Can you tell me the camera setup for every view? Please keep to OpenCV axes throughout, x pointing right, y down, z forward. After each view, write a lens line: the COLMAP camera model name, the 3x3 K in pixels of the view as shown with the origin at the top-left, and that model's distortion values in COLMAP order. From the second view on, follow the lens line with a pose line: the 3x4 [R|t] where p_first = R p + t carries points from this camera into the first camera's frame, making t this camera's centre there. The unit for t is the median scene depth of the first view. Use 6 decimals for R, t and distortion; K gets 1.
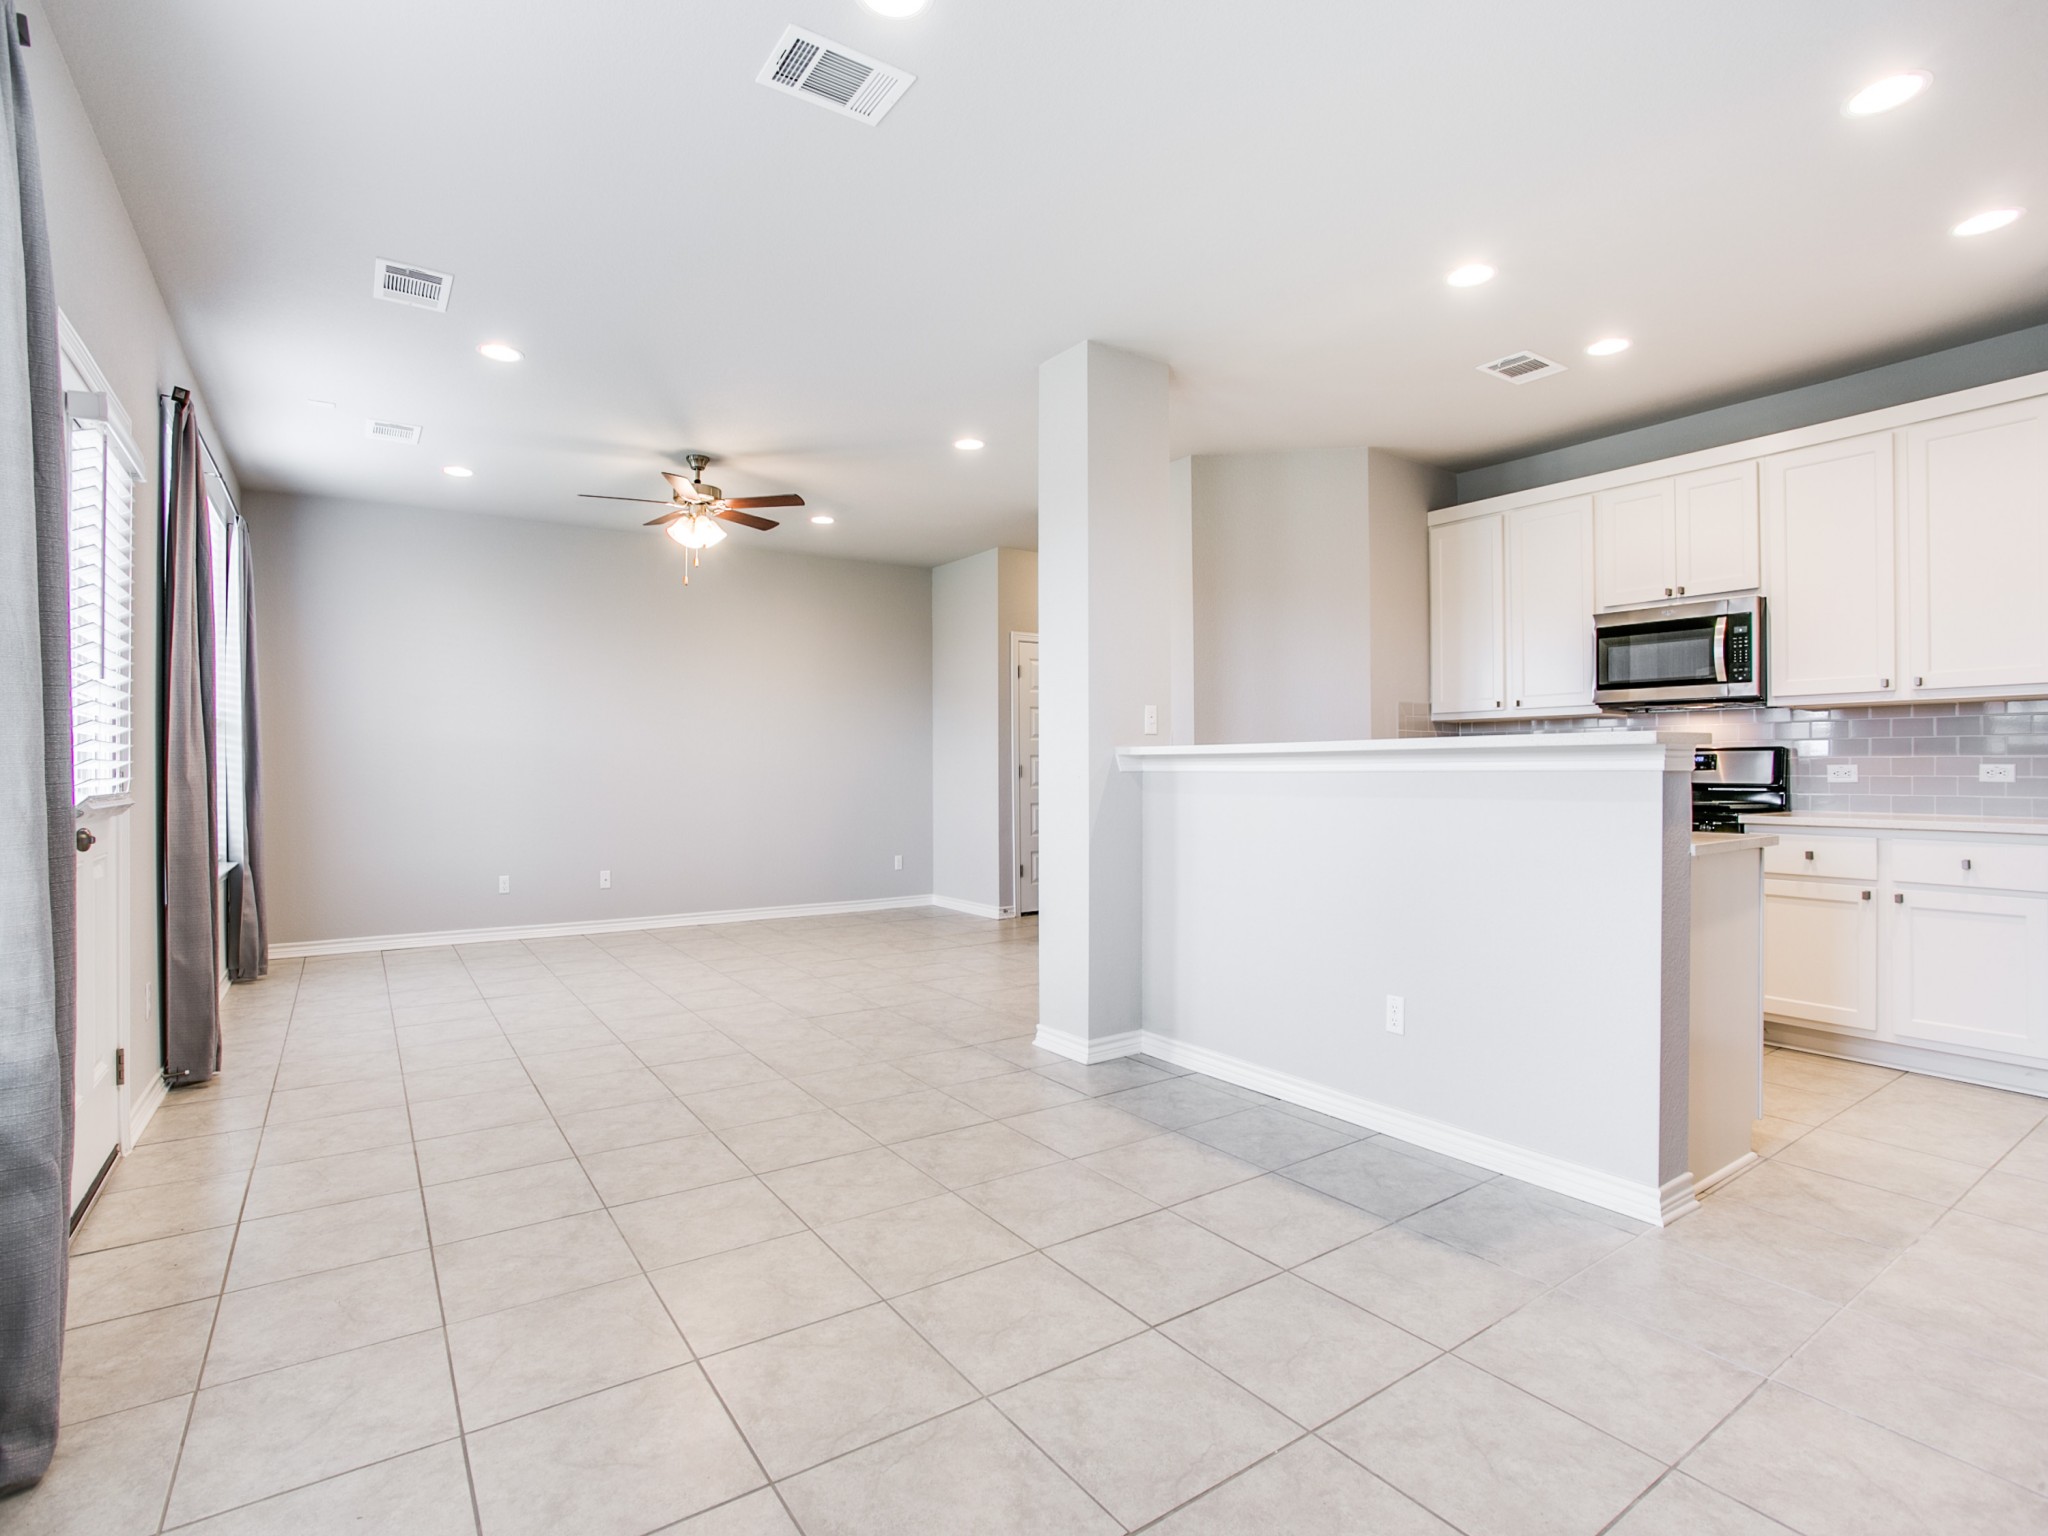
lens RADIAL K [[999.7, 0, 1027.9], [0, 999.7, 781.2], [0, 0, 1]] dist [-0.046565, 0.009353]
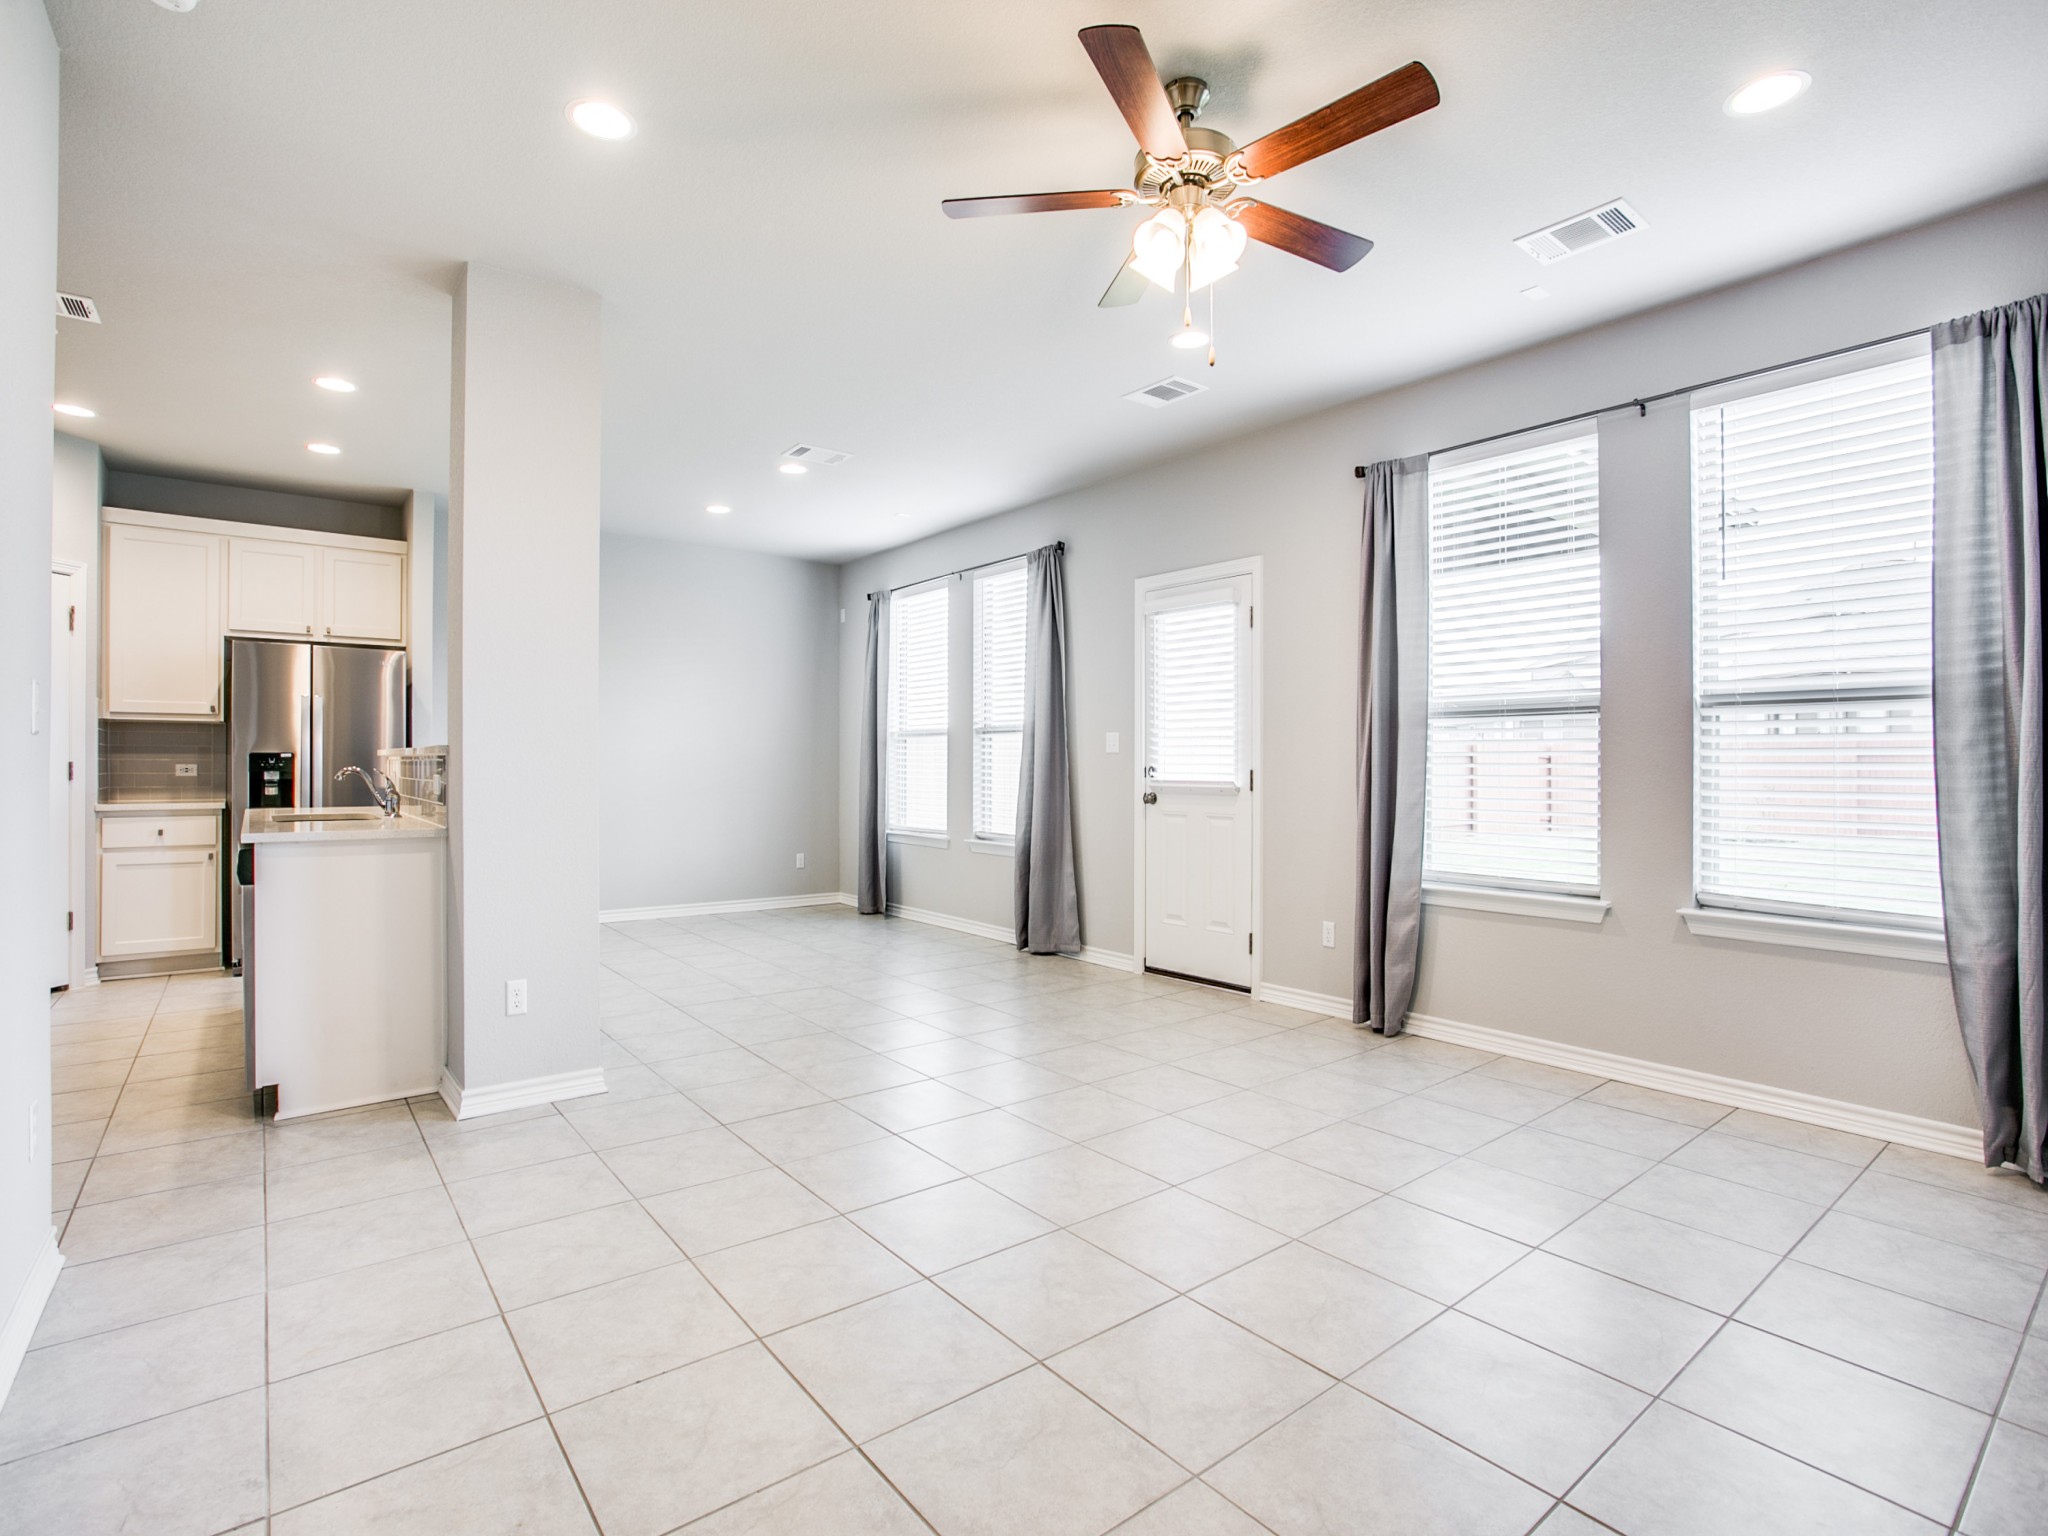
lens RADIAL K [[999.7, 0, 1017.5], [0, 999.7, 758.7], [0, 0, 1]] dist [-0.046565, 0.009353]
pose [[-0.997260, -0.000300, -0.073972, -0.314355], [-0.001008, 0.999954, 0.009544, -0.034842], [0.073965, 0.009593, -0.997215, 2.086612]]
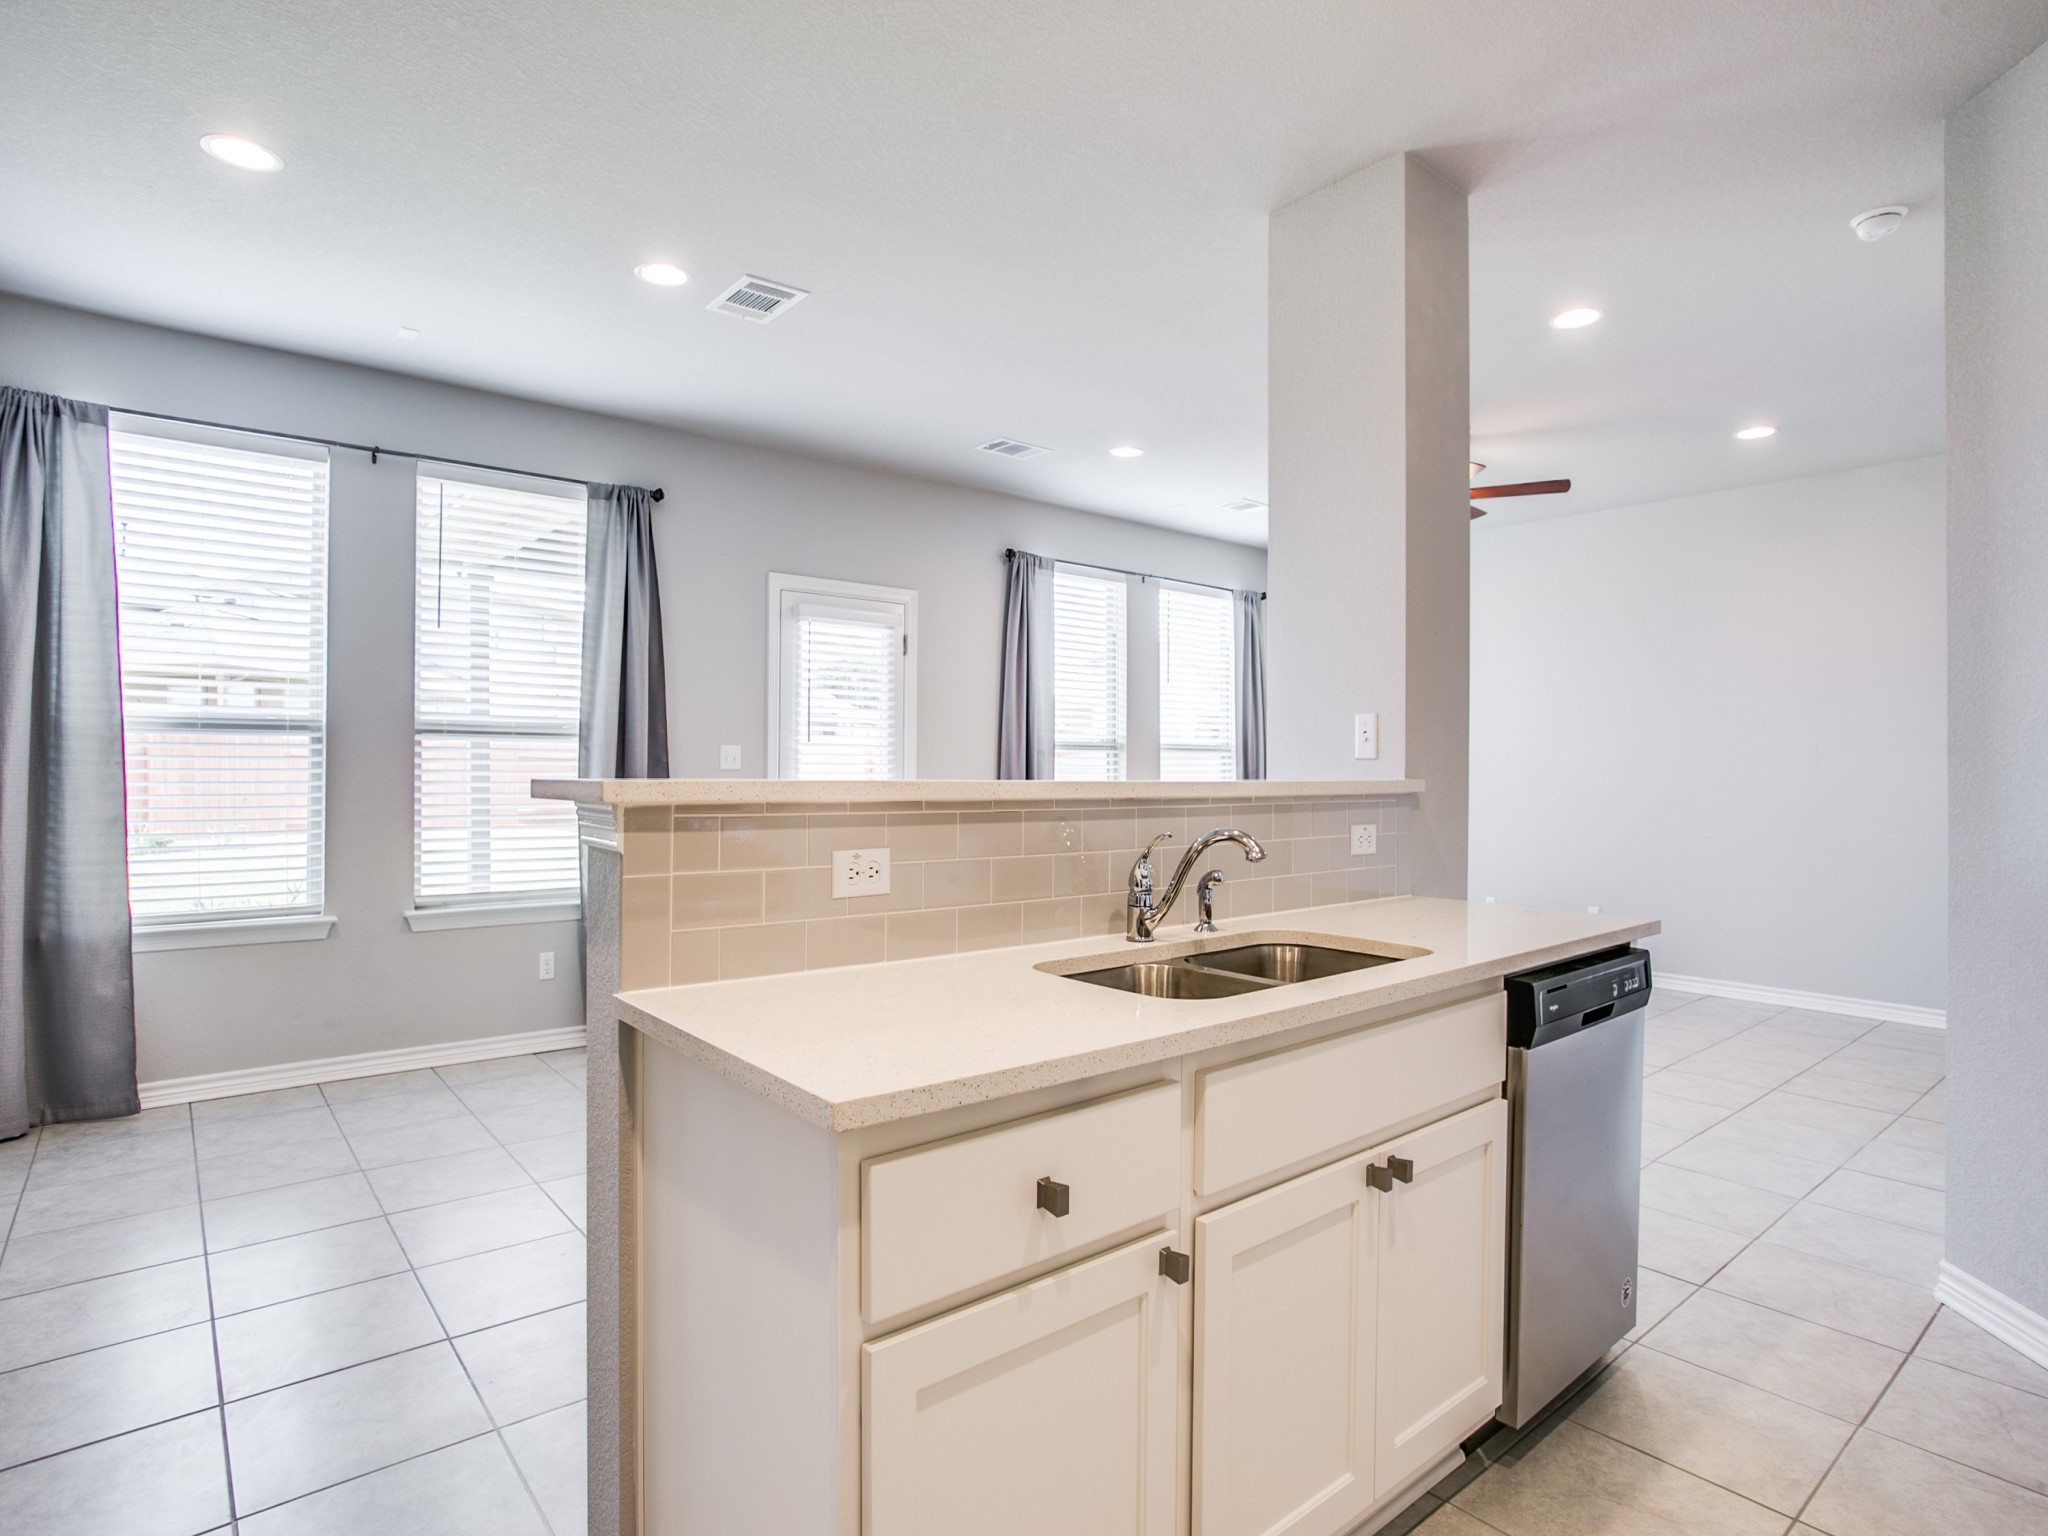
lens RADIAL K [[1076.1, 0, 1029.6], [0, 1076.1, 778.3], [0, 0, 1]] dist [-0.030511, 0.002432]
pose [[0.079047, -0.006409, -0.996850, 0.852274], [-0.005286, 0.999963, -0.006848, -0.008975], [0.996857, 0.005811, 0.079010, 0.817174]]
